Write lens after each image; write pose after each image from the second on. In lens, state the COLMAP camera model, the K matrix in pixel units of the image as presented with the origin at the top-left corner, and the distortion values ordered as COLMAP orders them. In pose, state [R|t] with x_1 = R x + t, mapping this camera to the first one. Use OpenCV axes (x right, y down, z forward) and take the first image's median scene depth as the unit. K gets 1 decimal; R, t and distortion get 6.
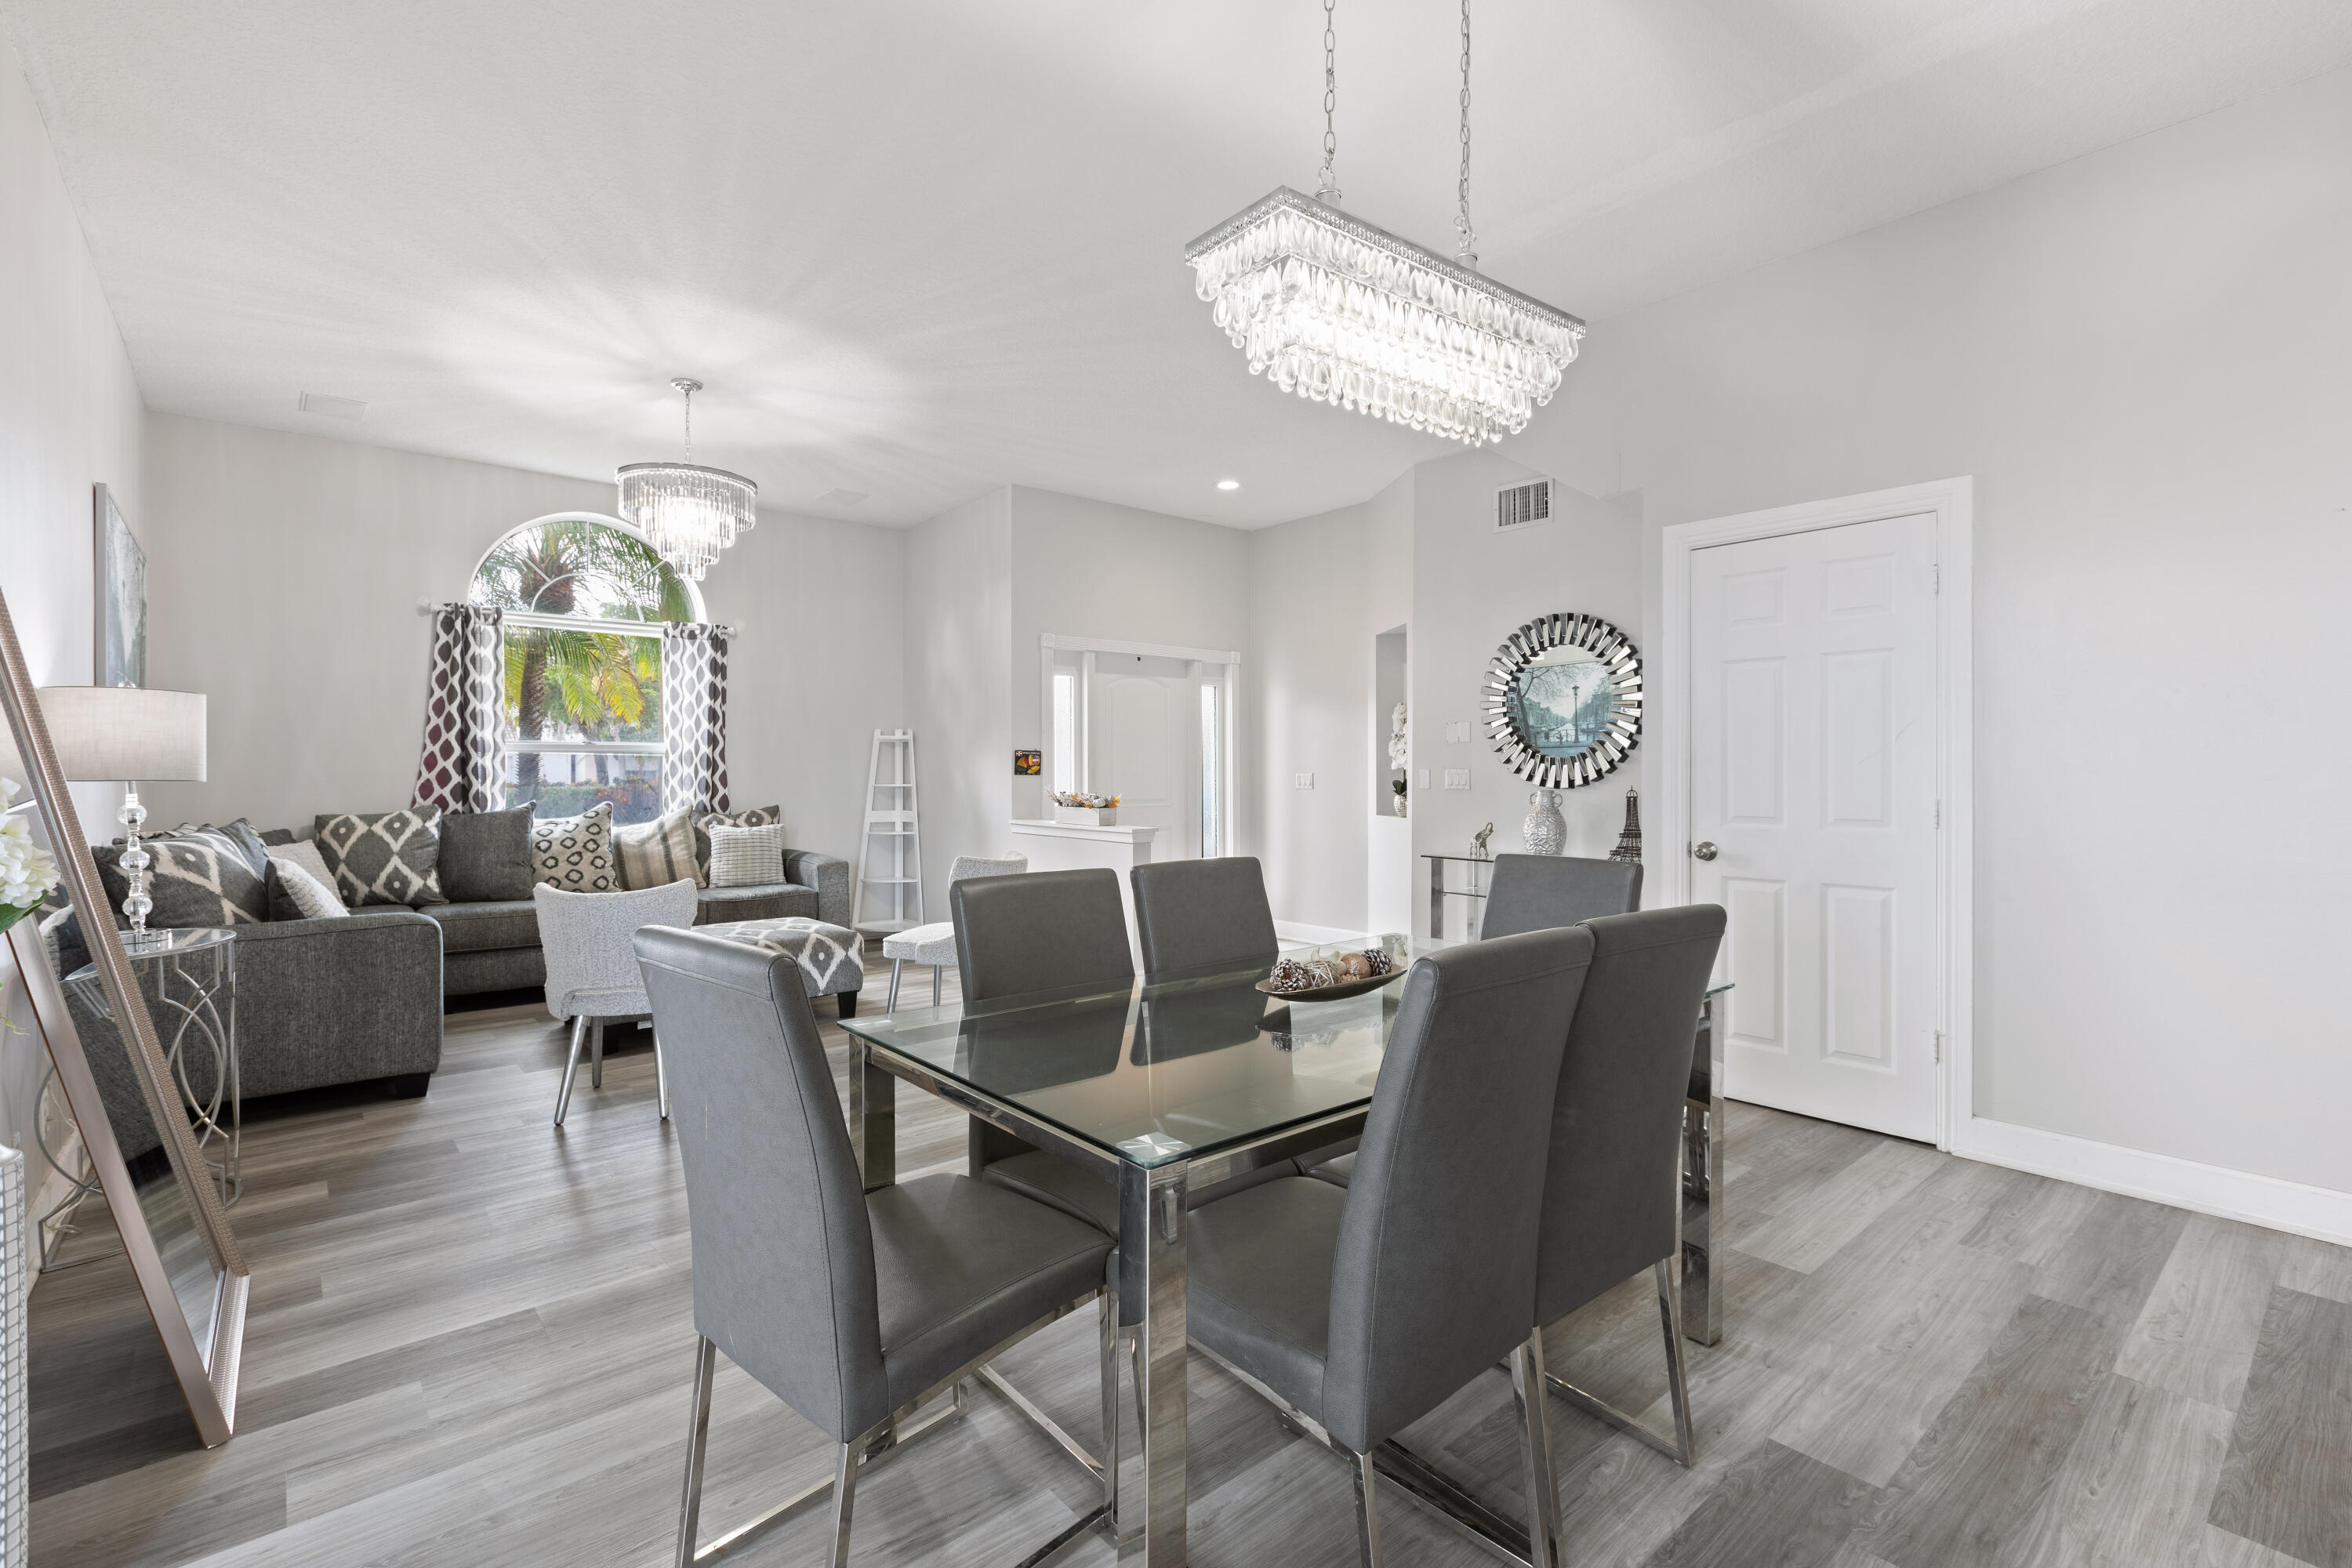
lens RADIAL K [[1058.4, 0, 1168.4], [0, 1058.4, 775.5], [0, 0, 1]] dist [0.002196, -0.000769]
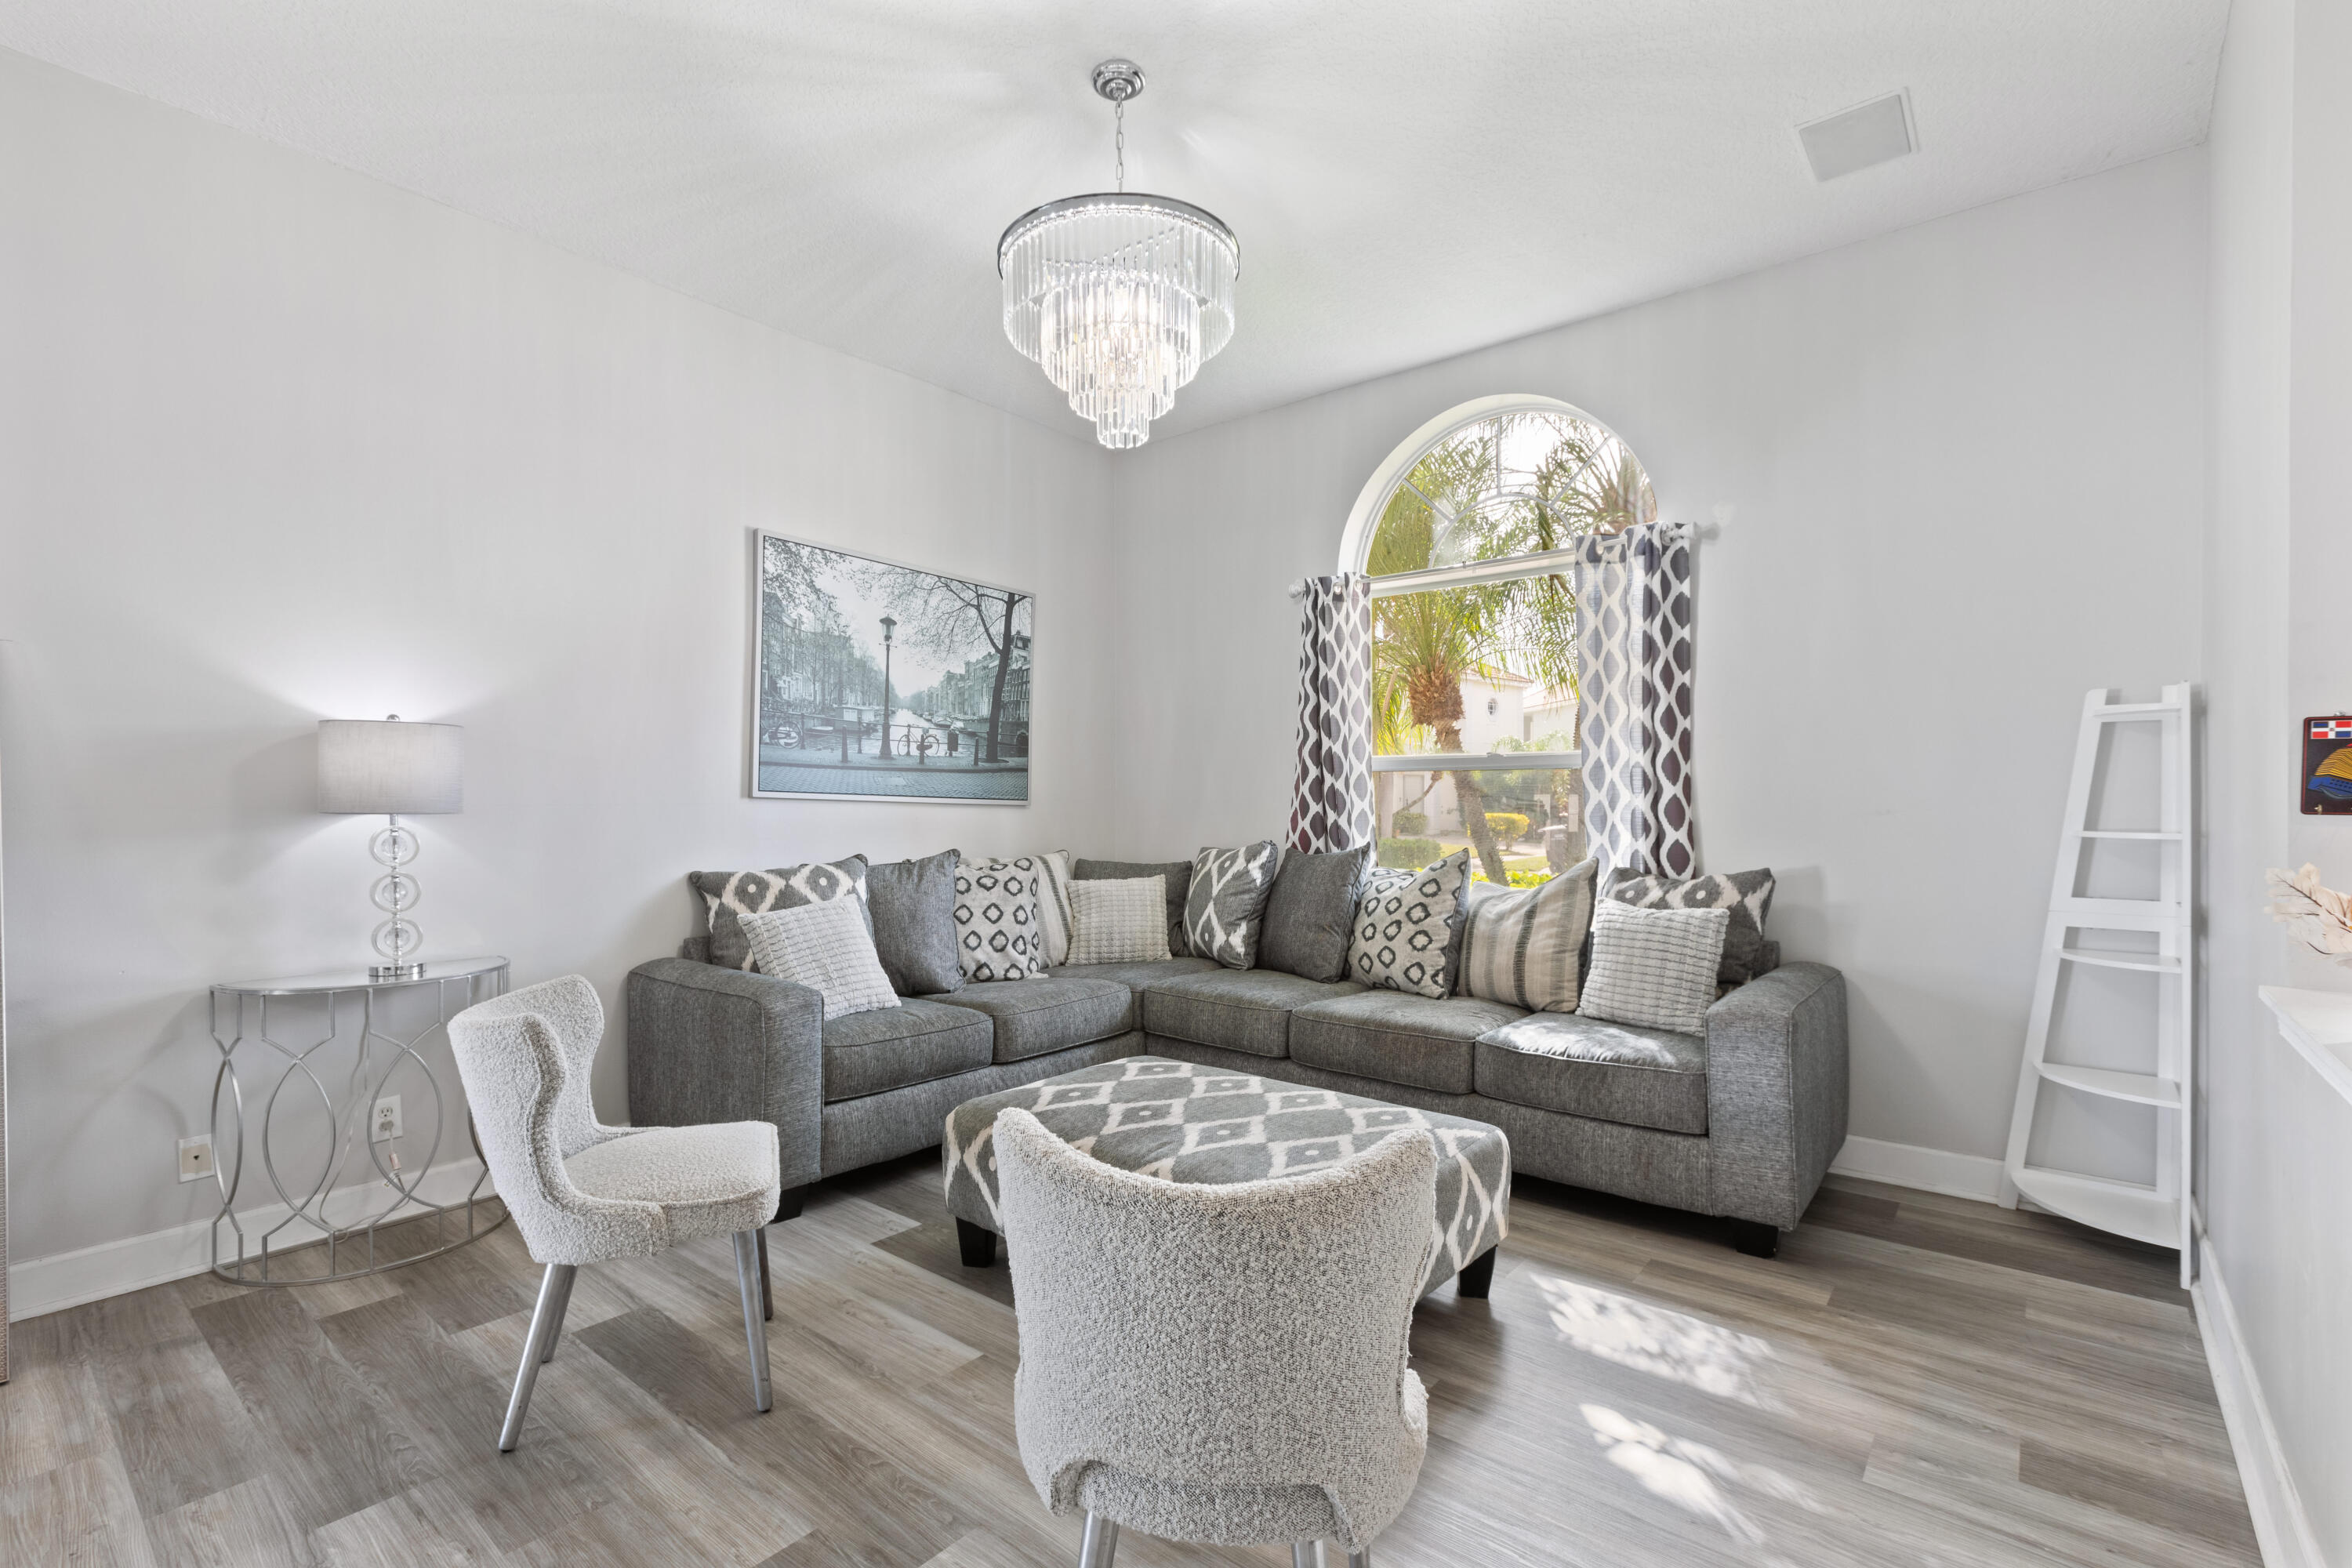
lens RADIAL K [[1058.4, 0, 1152.5], [0, 1058.4, 804.5], [0, 0, 1]] dist [0.002196, -0.000769]
pose [[0.169323, 0.007471, -0.985532, 0.069087], [-0.000785, 0.999972, 0.007445, -0.005424], [0.985560, -0.000487, 0.169324, 0.784546]]
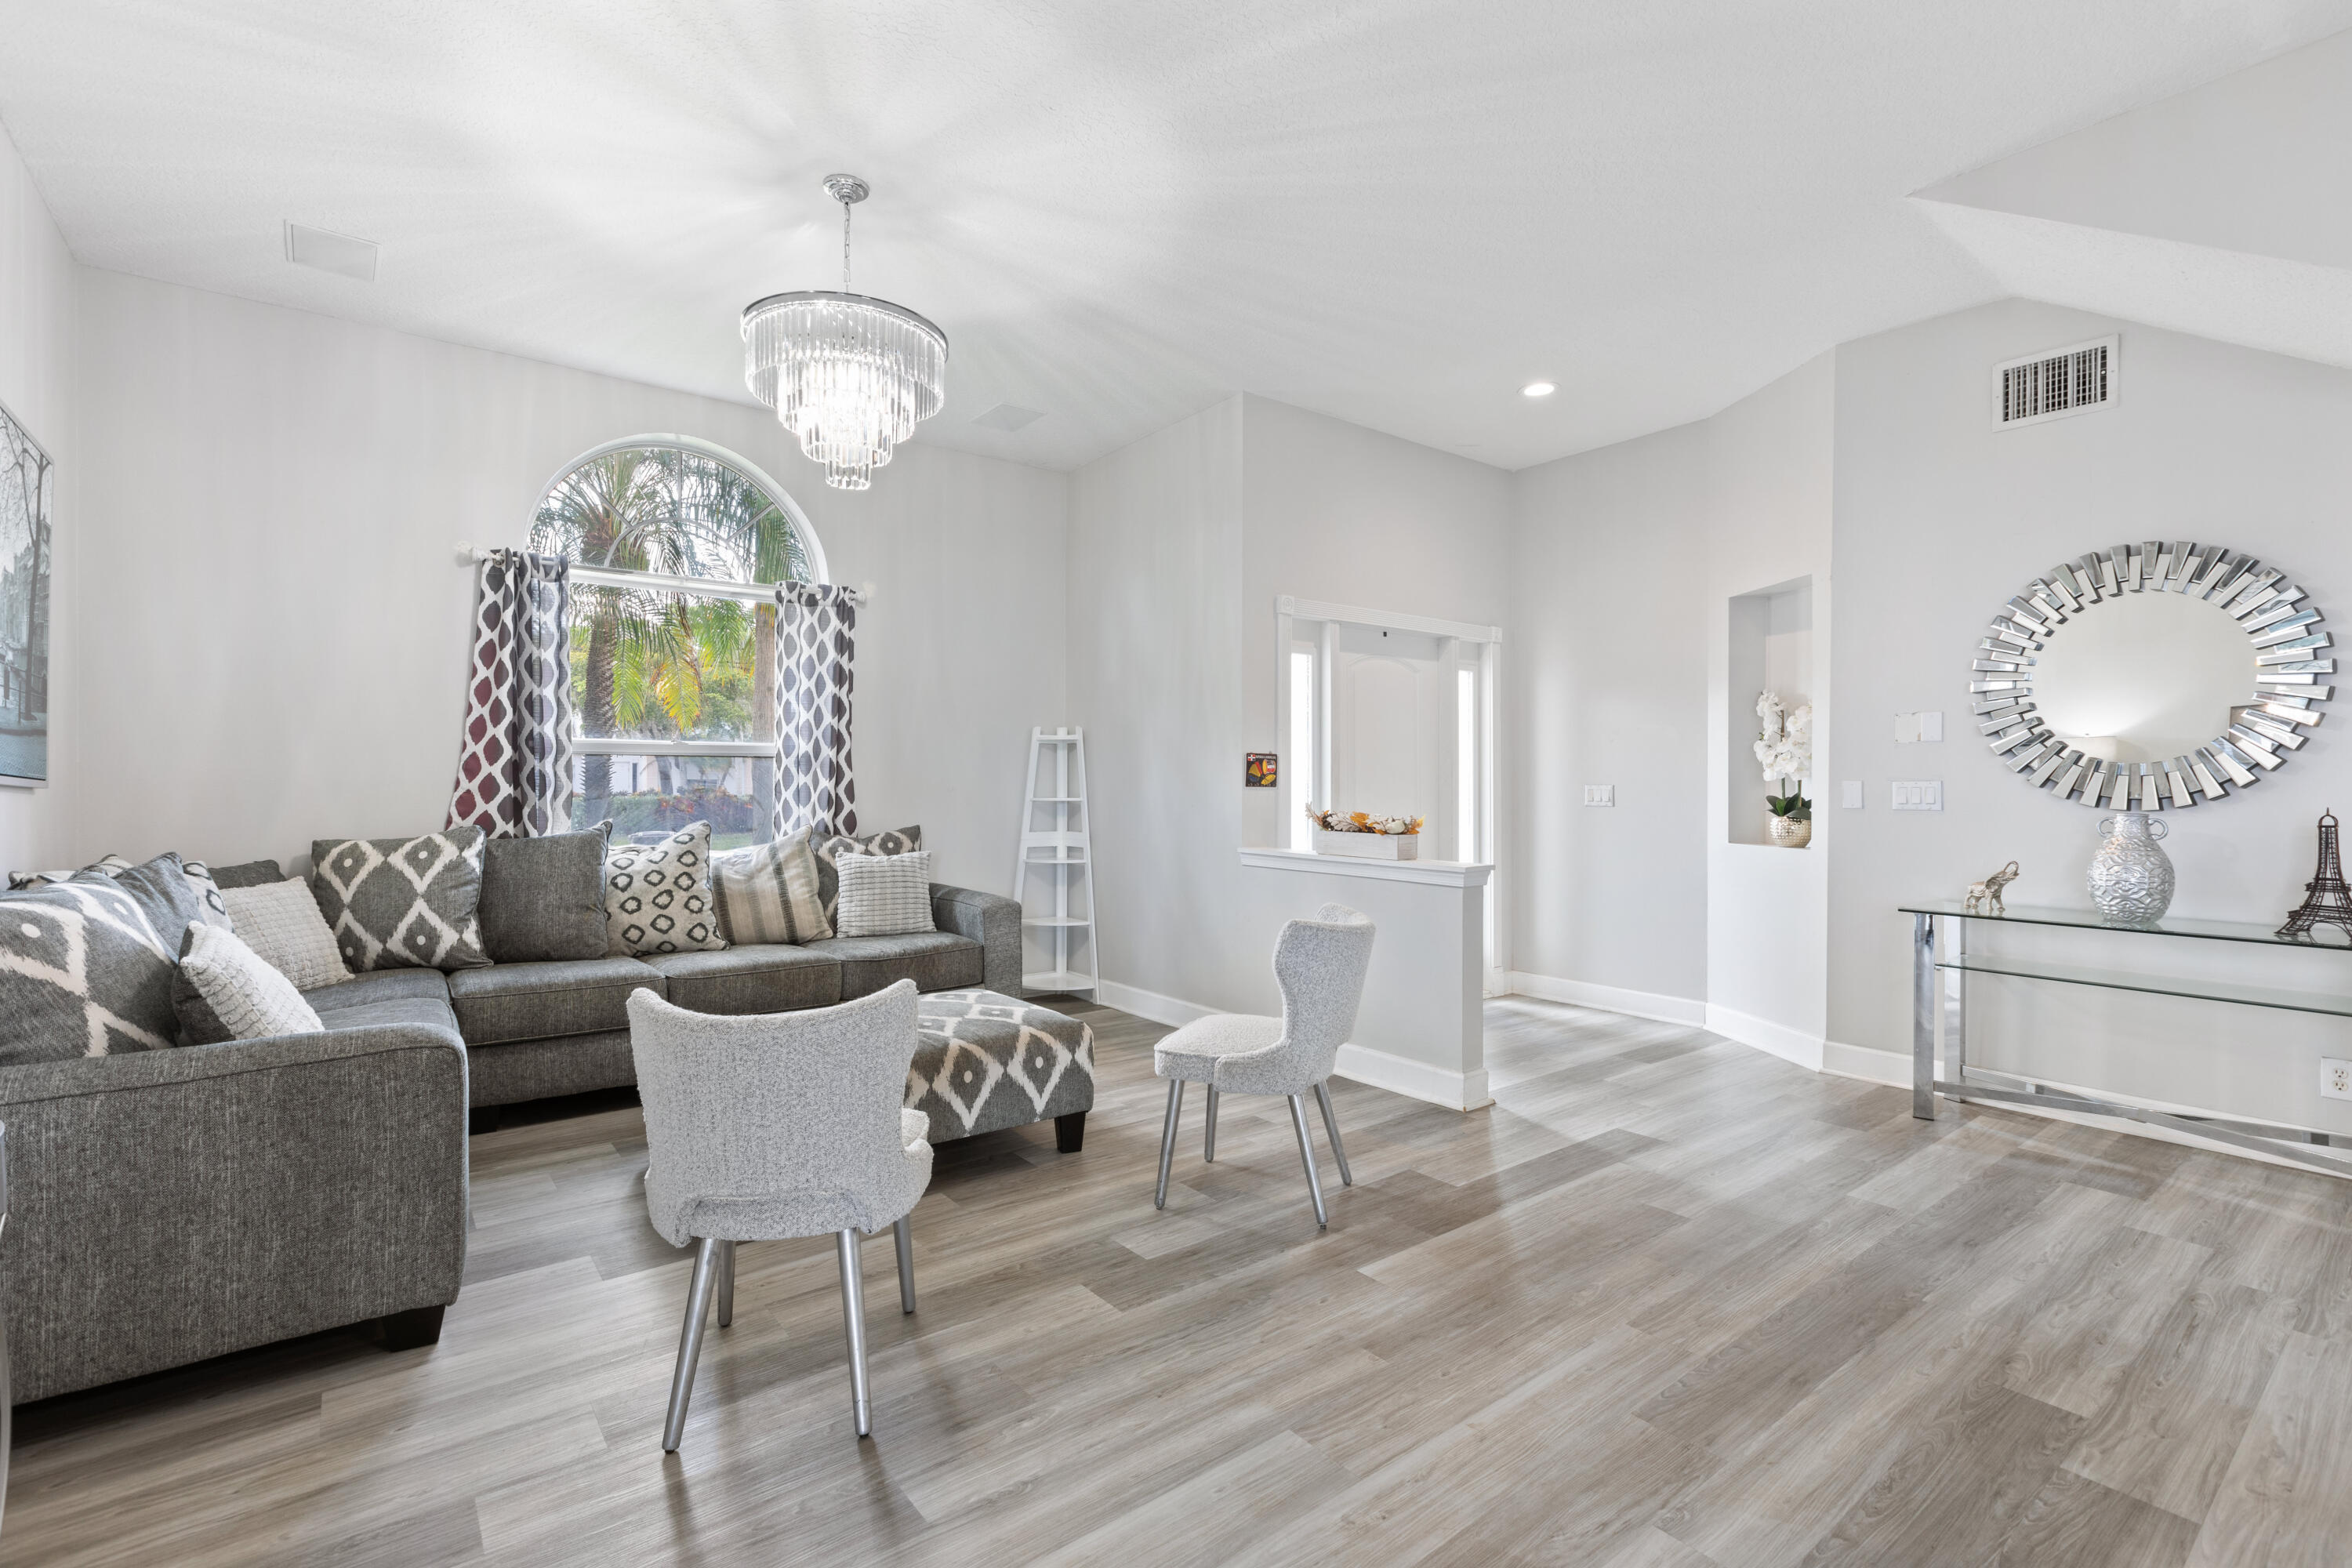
lens RADIAL K [[1058.4, 0, 1165.4], [0, 1058.4, 781.3], [0, 0, 1]] dist [0.002196, -0.000769]
pose [[0.998954, 0.002841, -0.045644, -0.191912], [-0.003038, 0.999986, -0.004247, -0.001192], [0.045632, 0.004381, 0.998949, 0.302518]]
